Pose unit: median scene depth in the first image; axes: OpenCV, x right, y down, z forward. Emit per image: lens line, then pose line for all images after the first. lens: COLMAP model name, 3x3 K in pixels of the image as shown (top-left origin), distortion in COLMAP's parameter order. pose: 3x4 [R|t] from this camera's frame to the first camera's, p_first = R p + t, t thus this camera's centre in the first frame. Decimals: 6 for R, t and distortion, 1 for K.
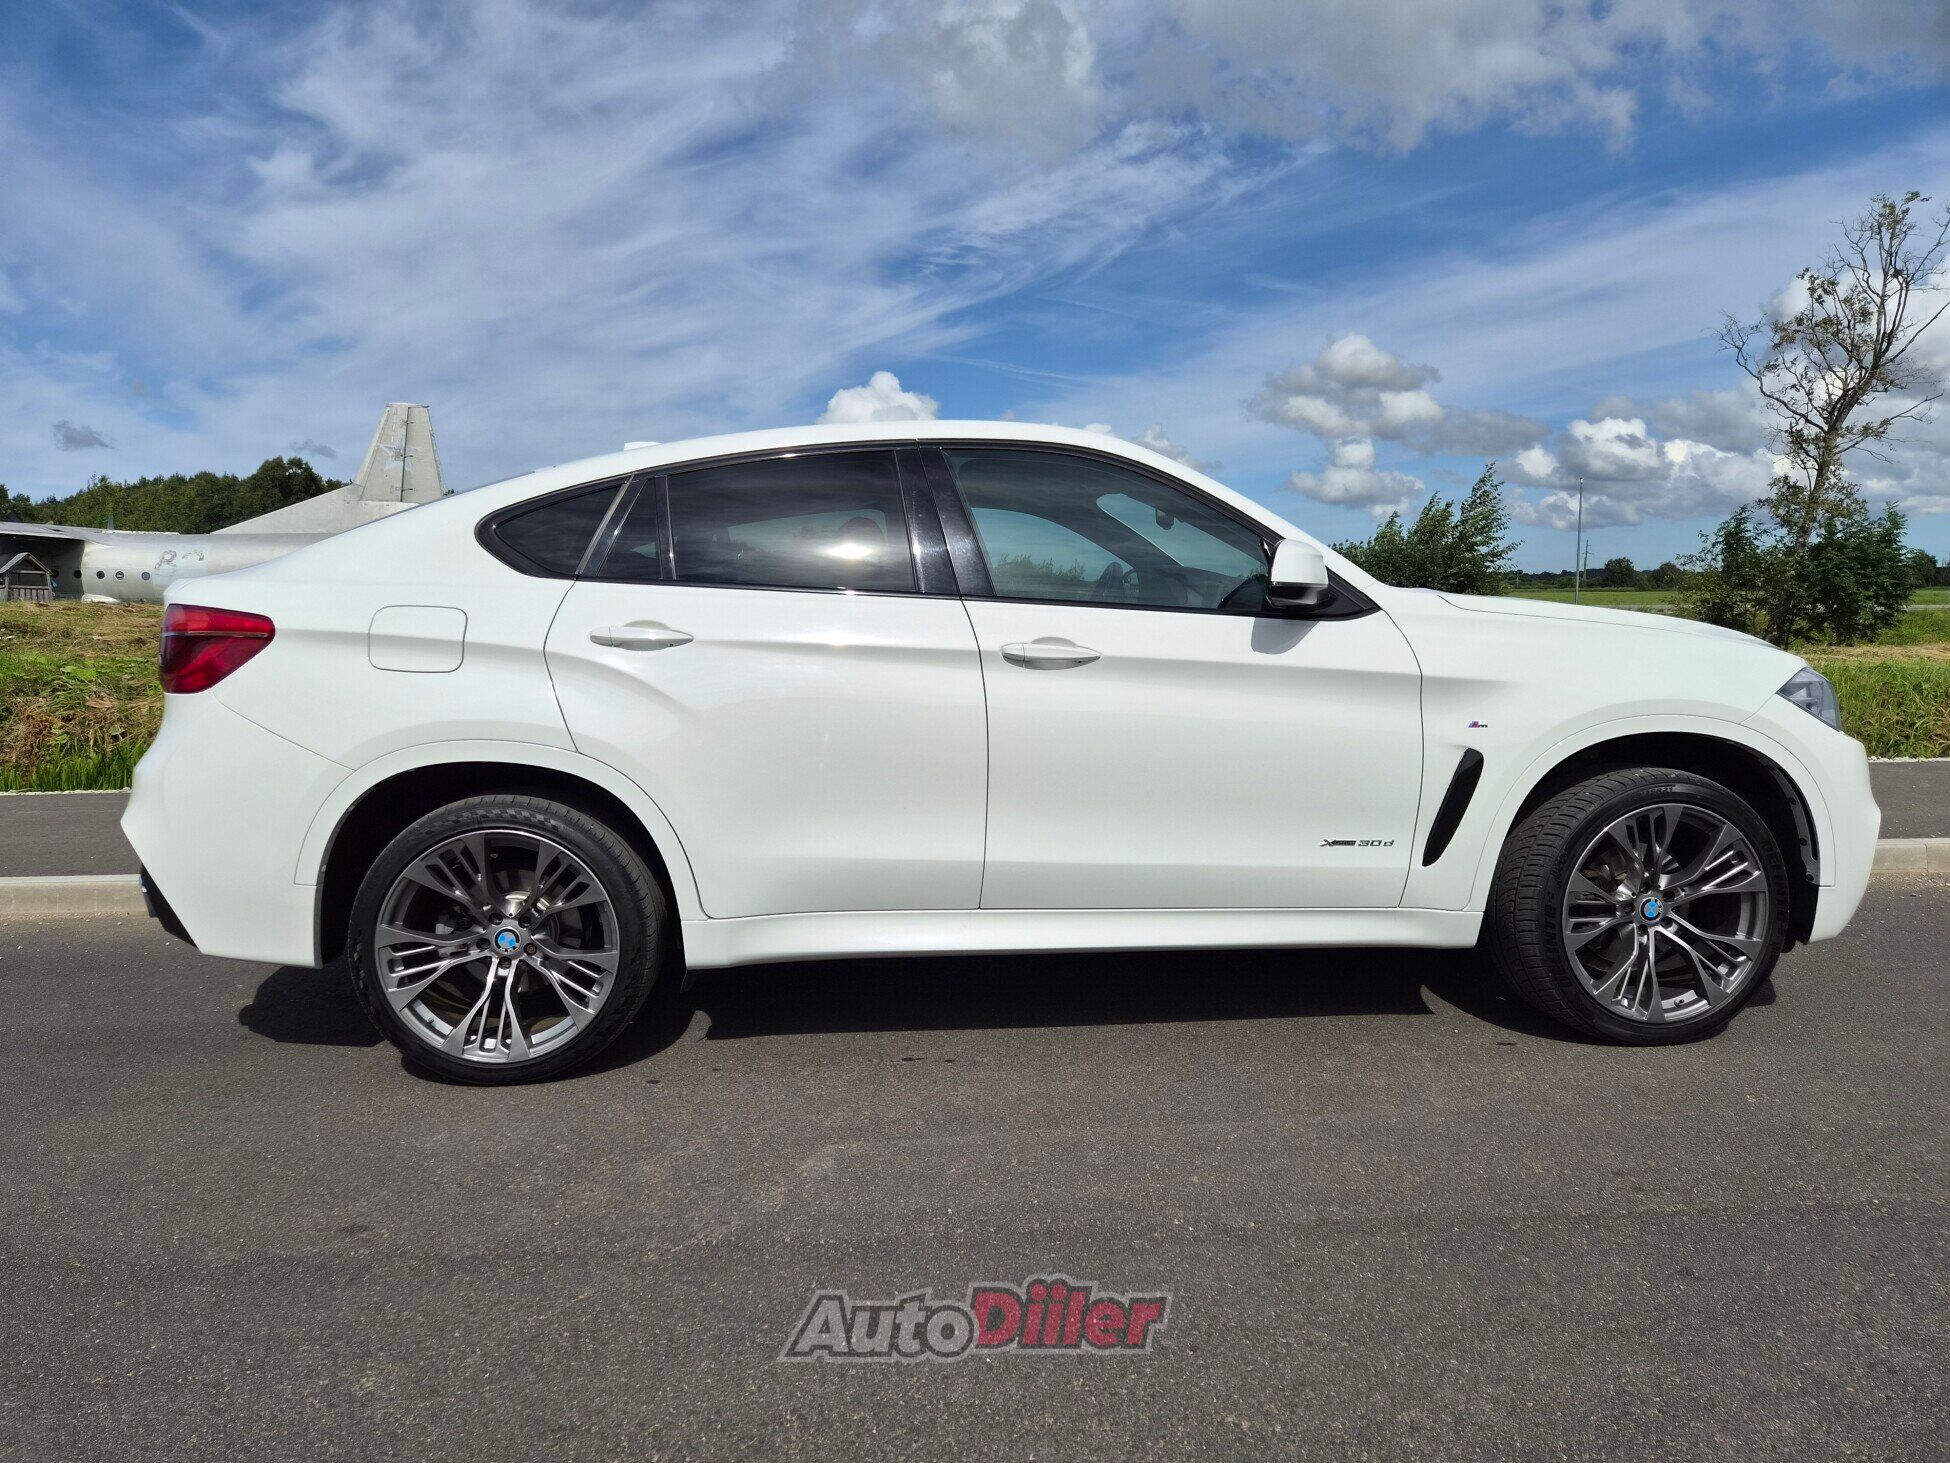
lens RADIAL K [[1290.0, 0, 970.0], [0, 1290.0, 743.0], [0, 0, 1]] dist [0.057312, -0.034978]
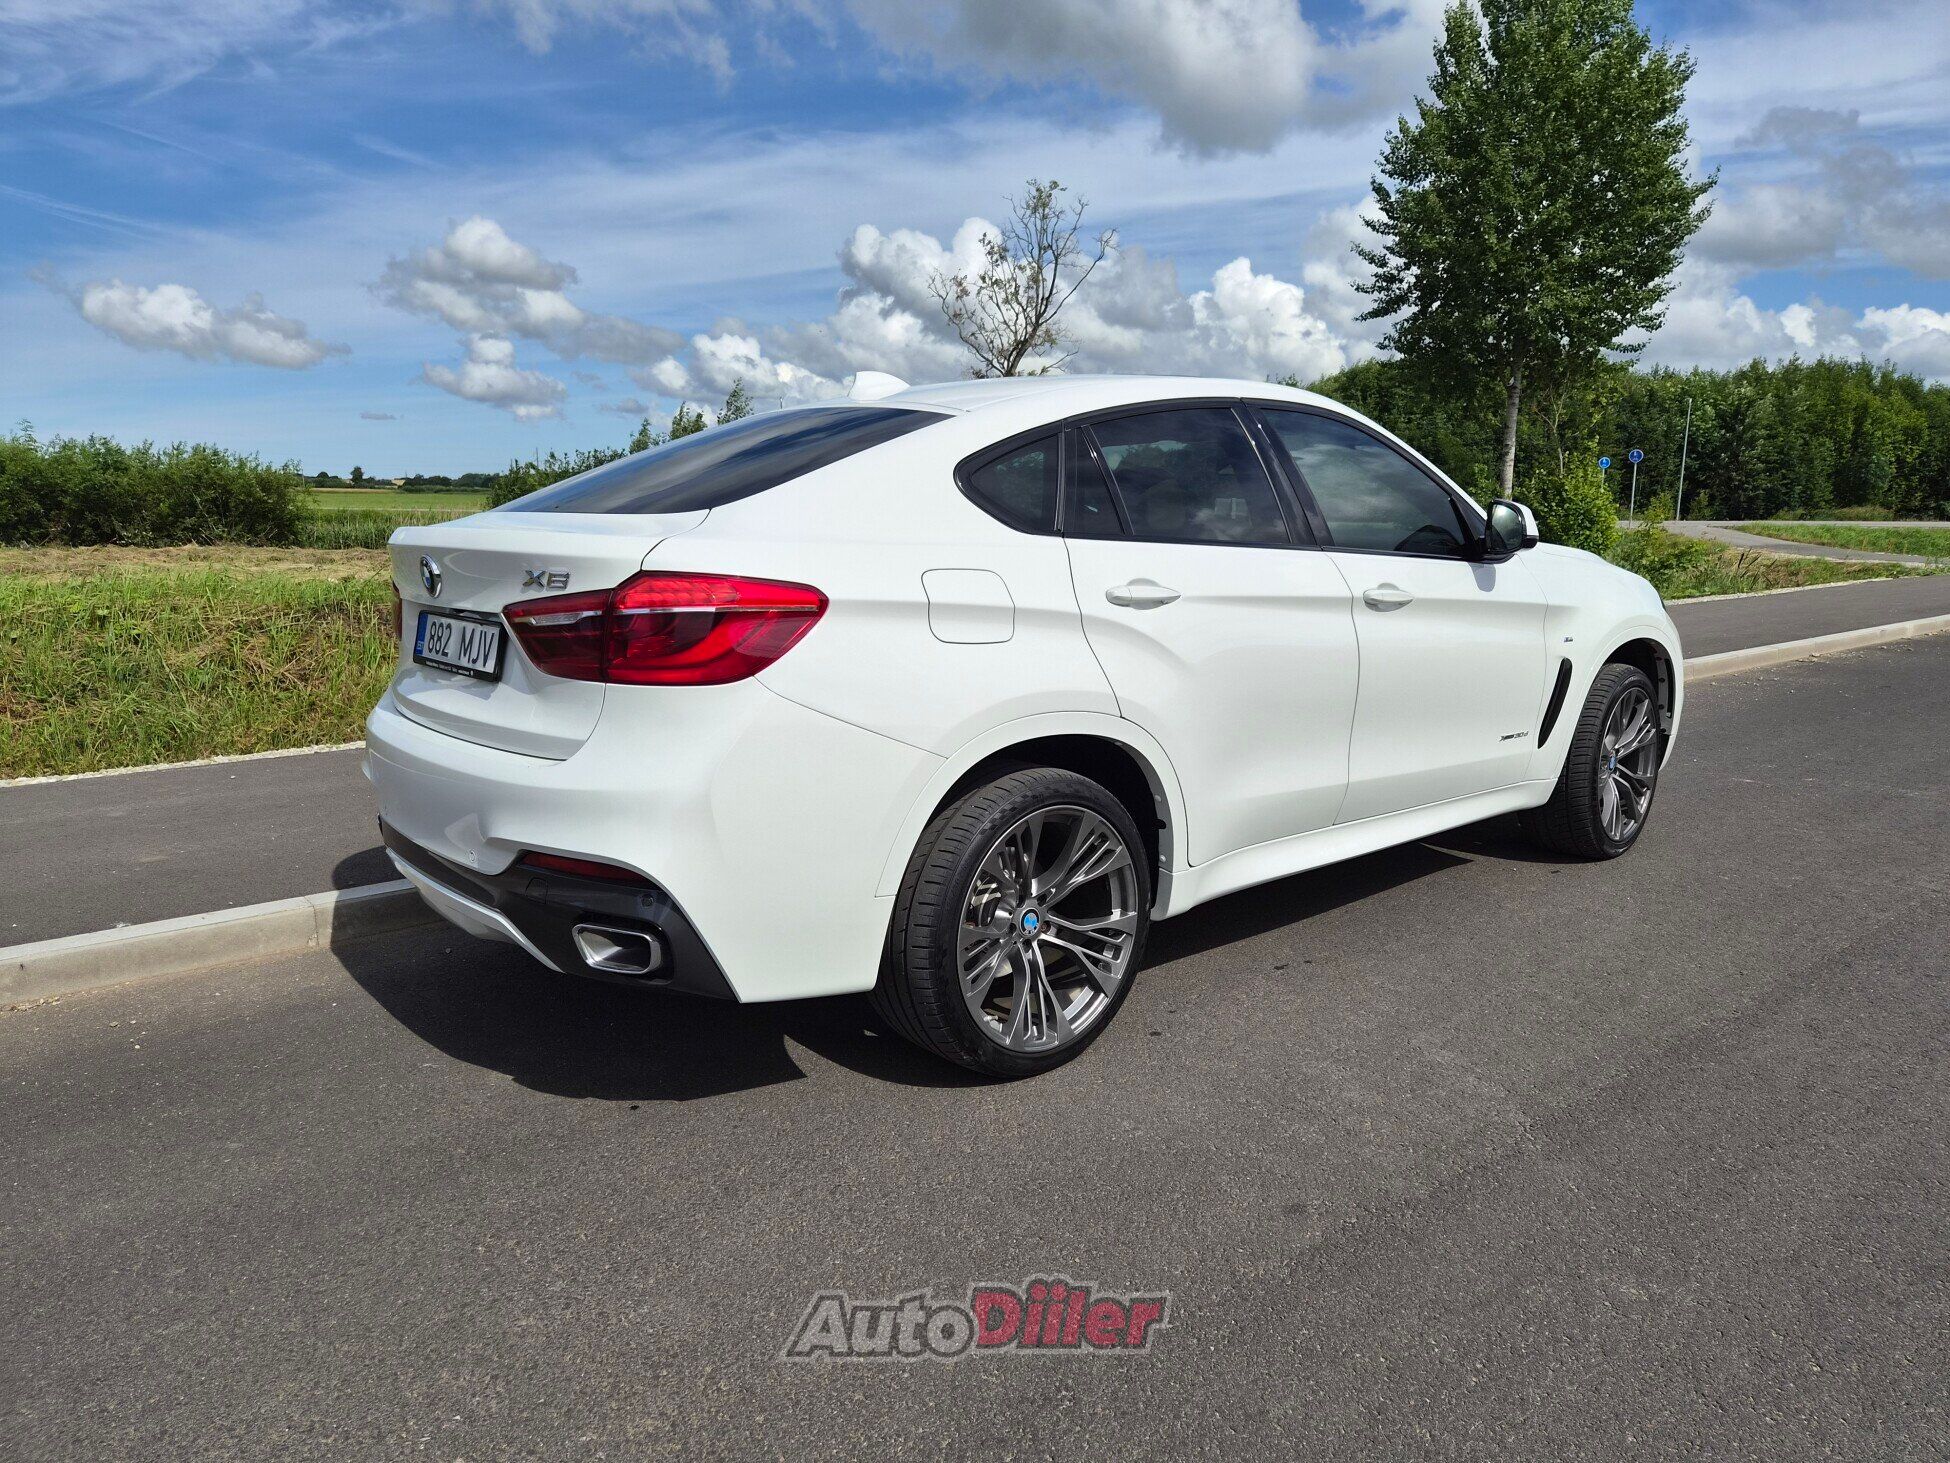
lens RADIAL K [[1290.0, 0, 970.0], [0, 1290.0, 743.0], [0, 0, 1]] dist [0.057312, -0.034978]
pose [[0.816423, -0.094830, 0.569614, -0.918525], [0.053548, 0.994606, 0.088835, -0.063243], [-0.574966, -0.042025, 0.817097, 0.259303]]
